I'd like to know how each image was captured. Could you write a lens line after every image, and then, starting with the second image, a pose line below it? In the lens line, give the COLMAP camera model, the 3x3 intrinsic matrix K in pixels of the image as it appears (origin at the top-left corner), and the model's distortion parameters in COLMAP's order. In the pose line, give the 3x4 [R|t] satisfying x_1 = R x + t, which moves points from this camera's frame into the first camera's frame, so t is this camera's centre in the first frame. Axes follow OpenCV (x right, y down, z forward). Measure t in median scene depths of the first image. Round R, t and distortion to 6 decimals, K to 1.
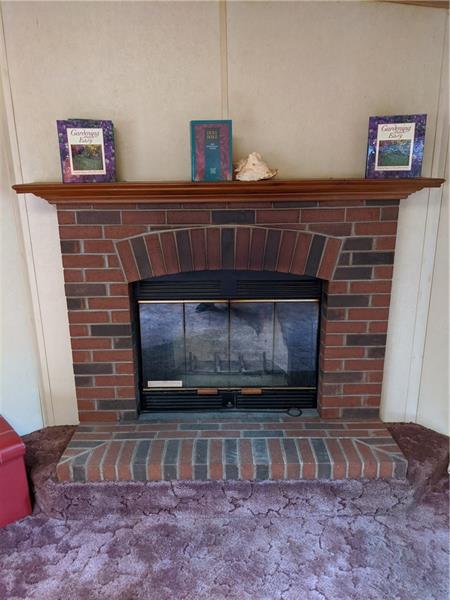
lens RADIAL K [[468.0, 0, 218.7], [0, 468.0, 298.0], [0, 0, 1]] dist [0.057723, -0.090043]
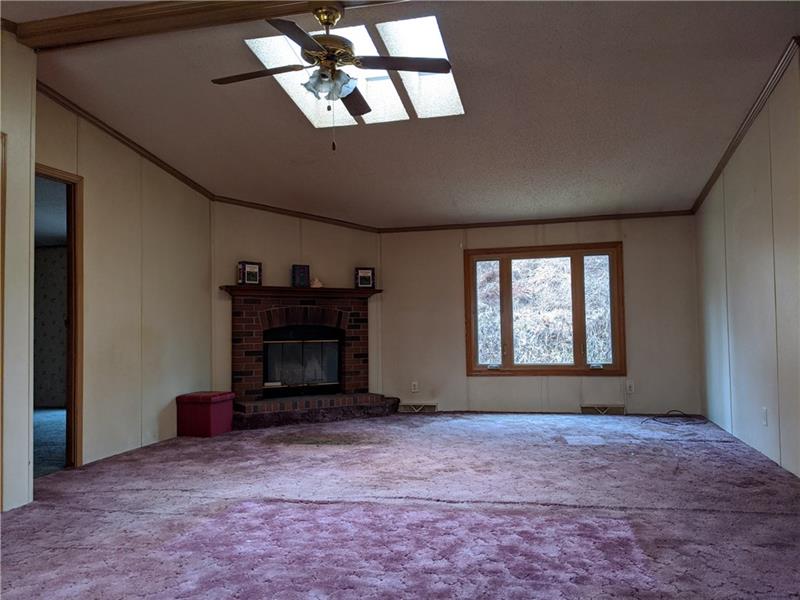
lens RADIAL K [[624.1, 0, 400.9], [0, 624.1, 302.2], [0, 0, 1]] dist [0.057723, -0.090043]
pose [[0.857109, 0.032117, 0.514132, -1.180980], [0.141965, 0.944679, -0.295681, 0.823419], [-0.495186, 0.326420, 0.805134, -1.781721]]
